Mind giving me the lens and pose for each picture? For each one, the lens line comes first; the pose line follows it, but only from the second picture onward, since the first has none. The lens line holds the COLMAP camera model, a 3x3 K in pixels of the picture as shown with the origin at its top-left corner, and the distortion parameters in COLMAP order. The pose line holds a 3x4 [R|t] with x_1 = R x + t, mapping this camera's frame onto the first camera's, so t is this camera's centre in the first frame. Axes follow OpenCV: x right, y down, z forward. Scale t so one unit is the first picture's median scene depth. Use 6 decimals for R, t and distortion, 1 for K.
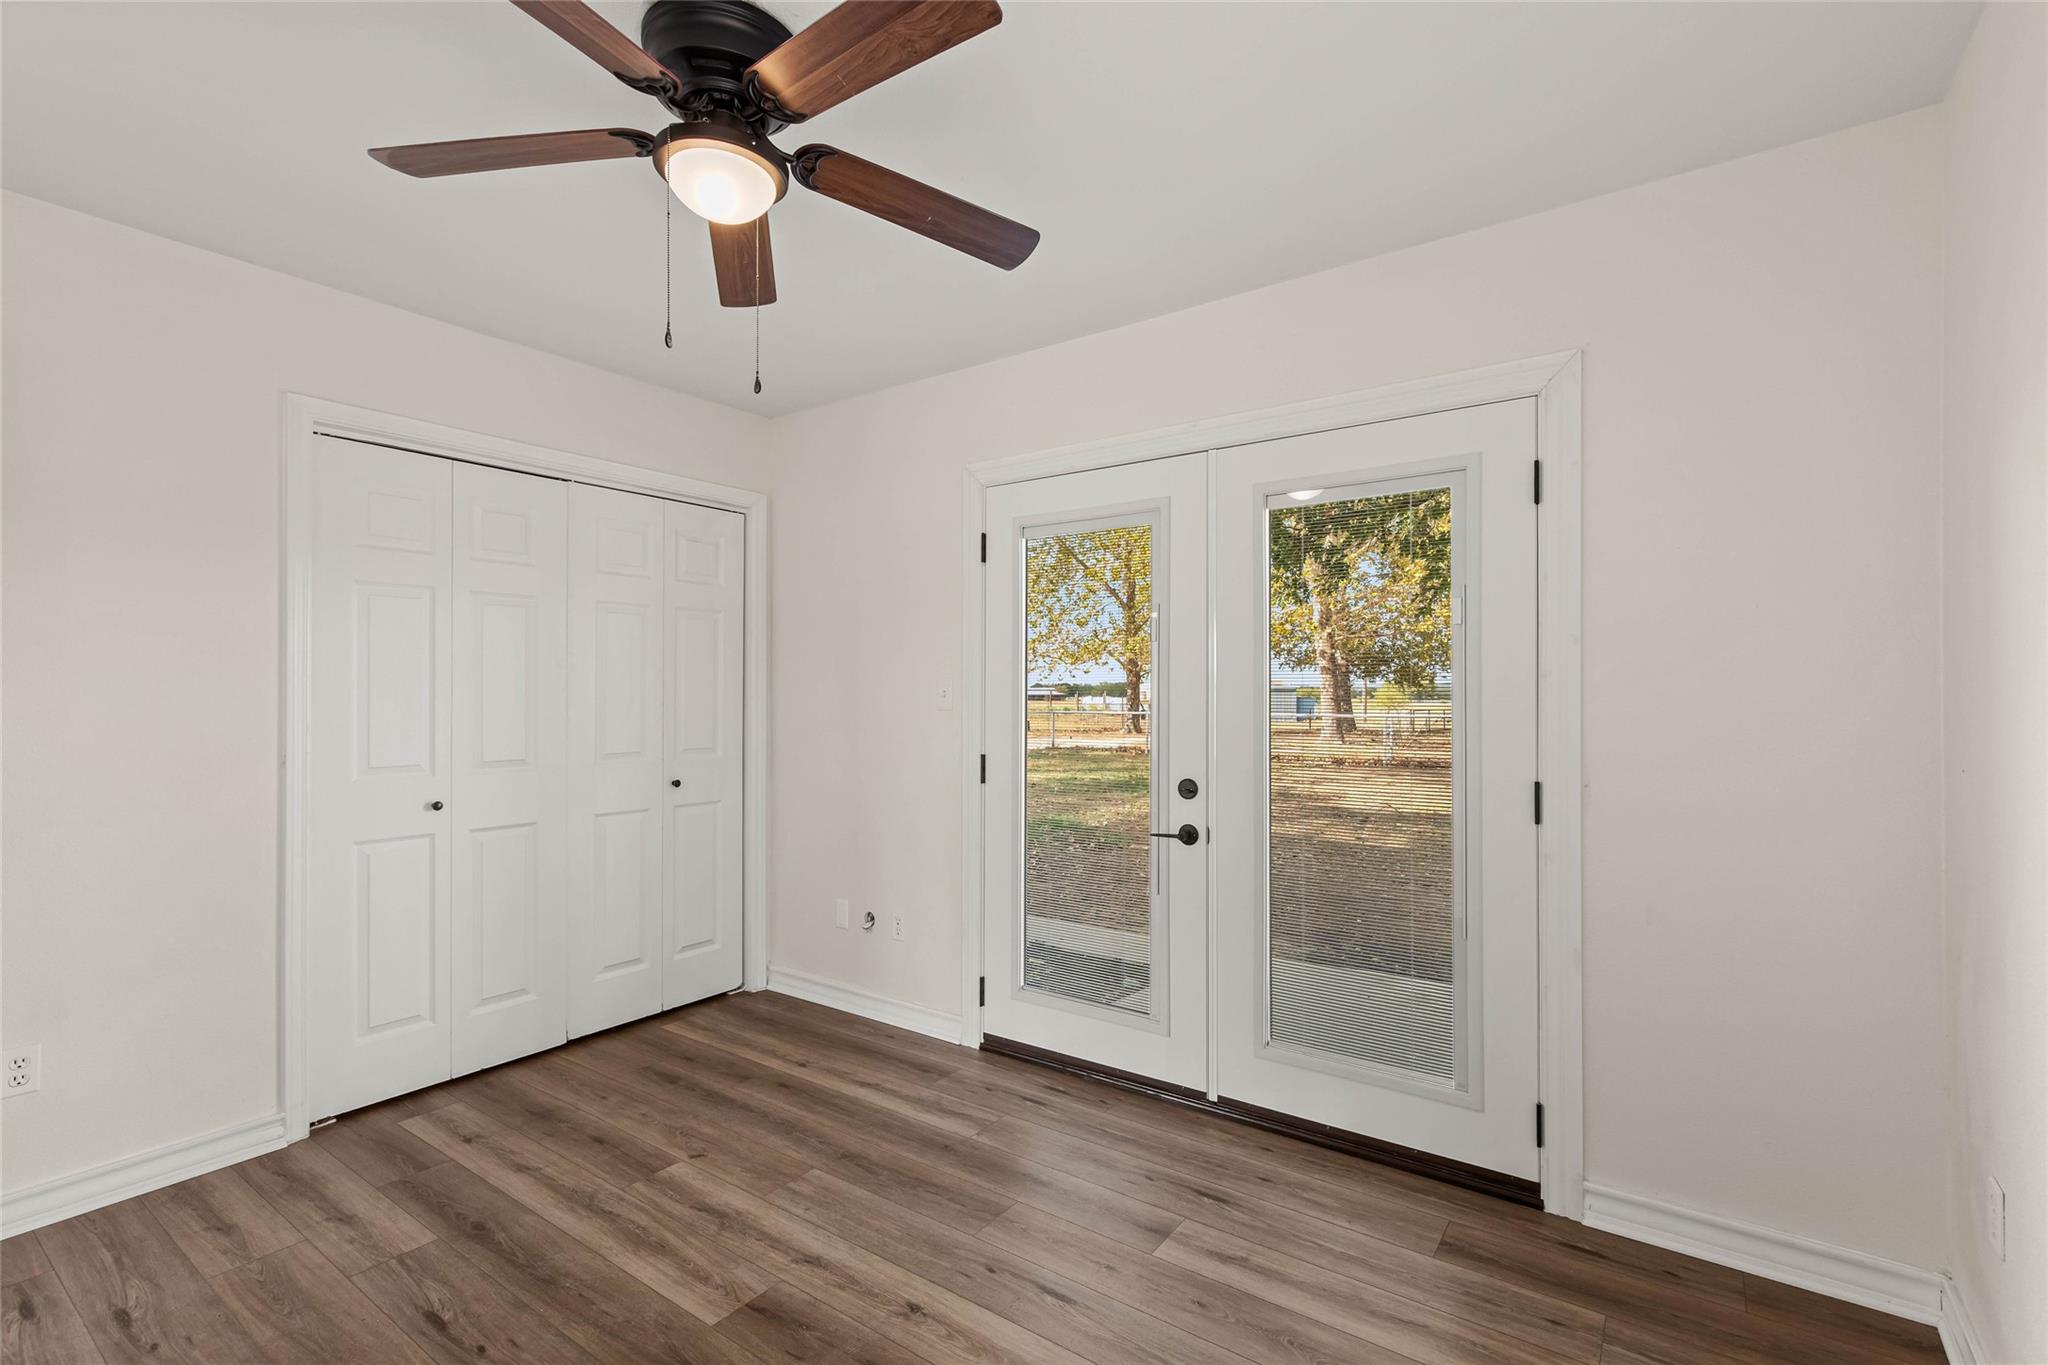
lens RADIAL K [[926.8, 0, 1040.8], [0, 926.8, 699.4], [0, 0, 1]] dist [0.010752, -0.002077]
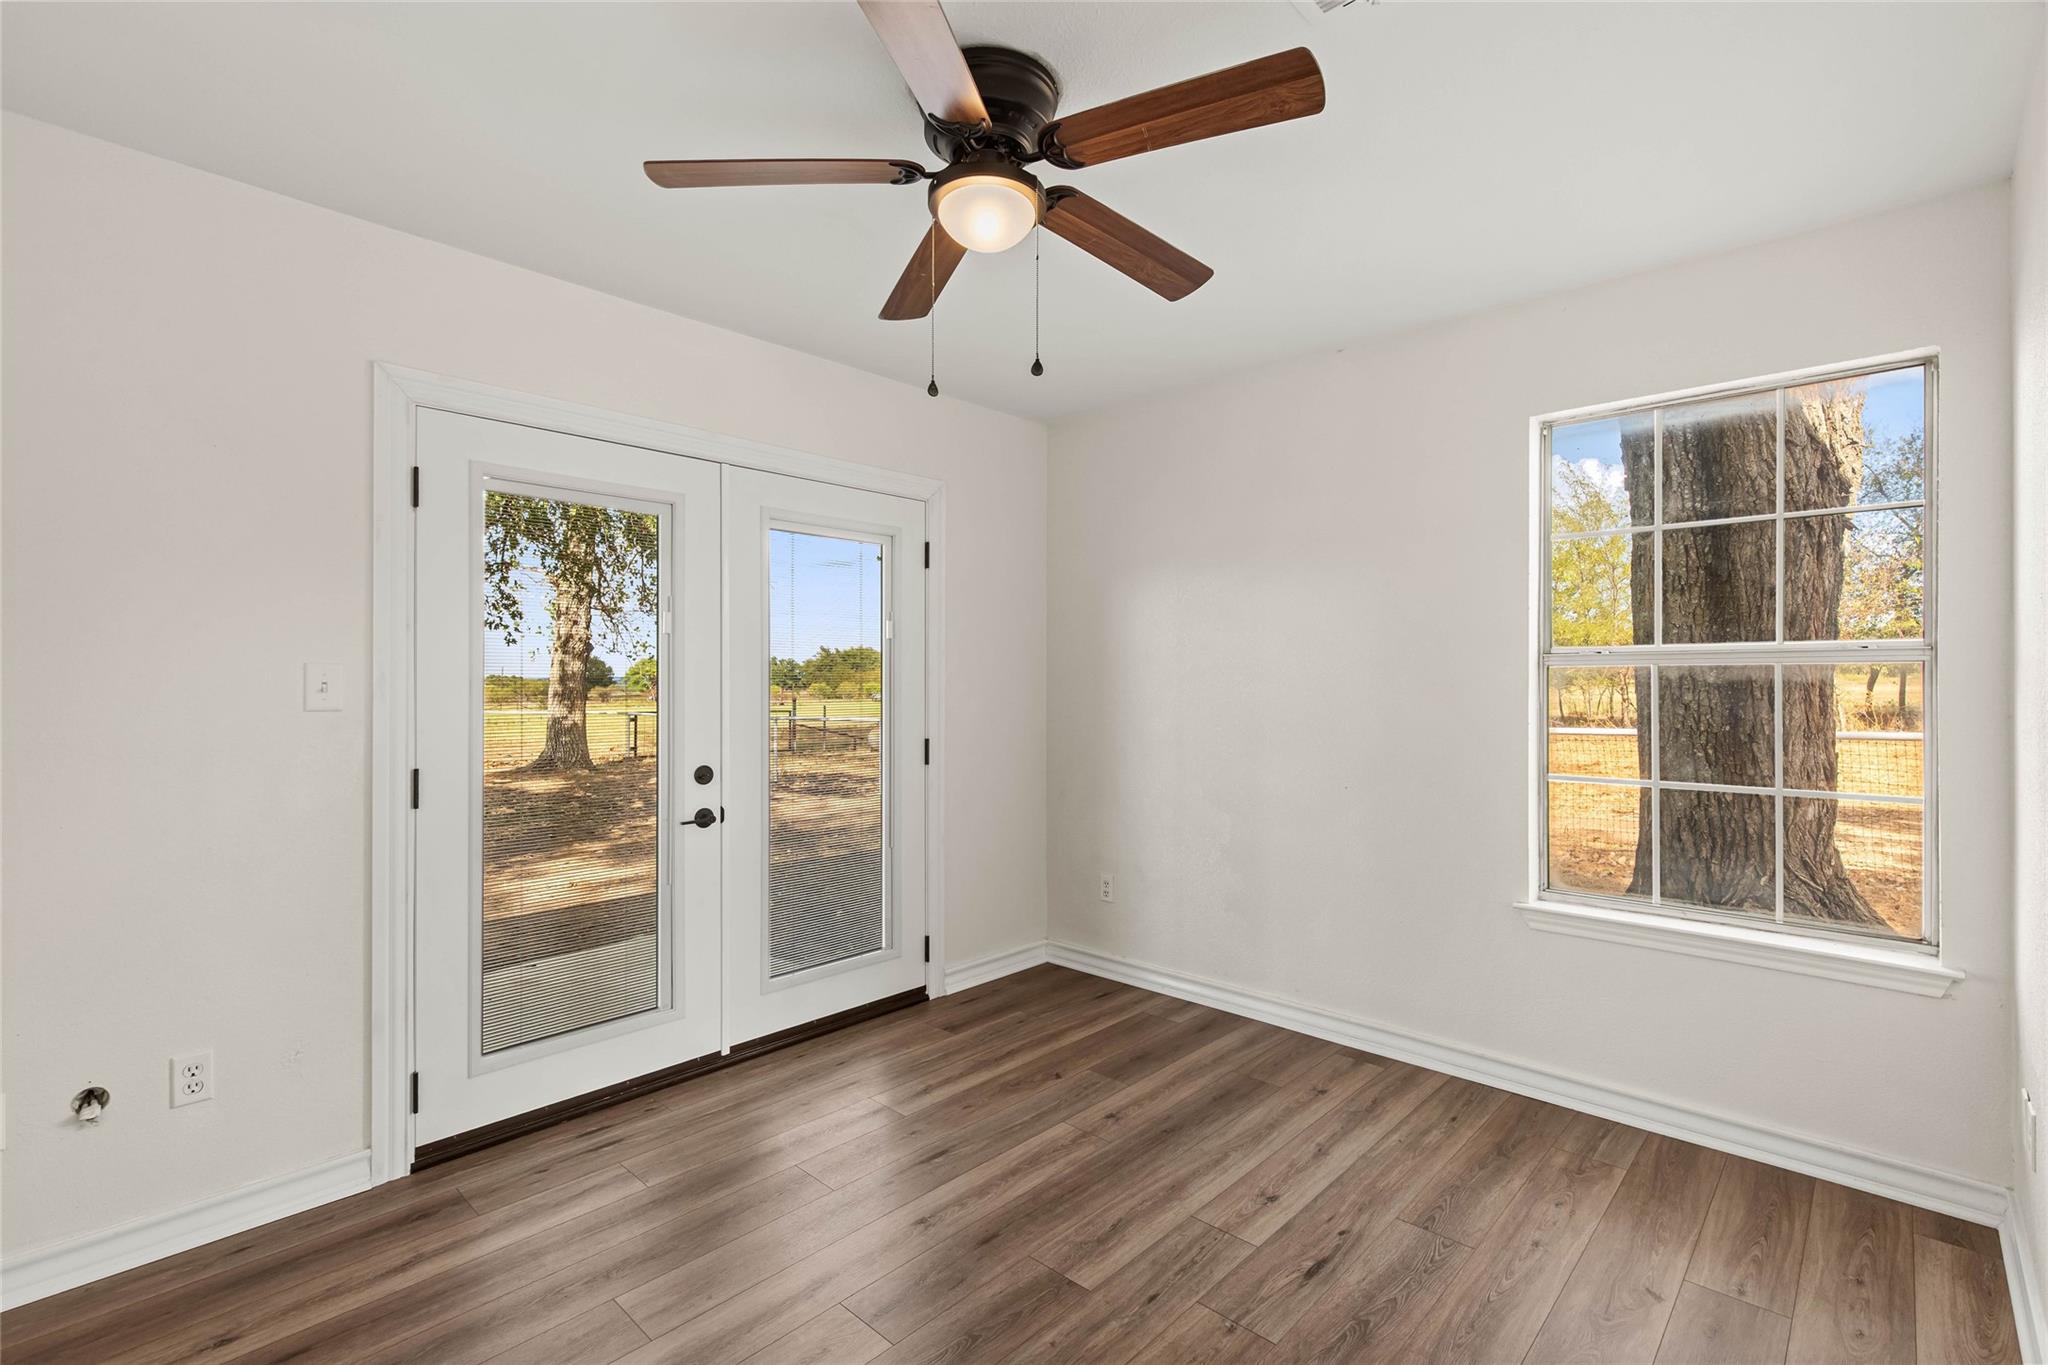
lens RADIAL K [[926.8, 0, 1044.7], [0, 926.8, 698.3], [0, 0, 1]] dist [0.010752, -0.002077]
pose [[0.116670, -0.013517, 0.993079, -0.857084], [0.007689, 0.999890, 0.012707, -0.001908], [-0.993141, 0.006154, 0.116761, 0.490619]]
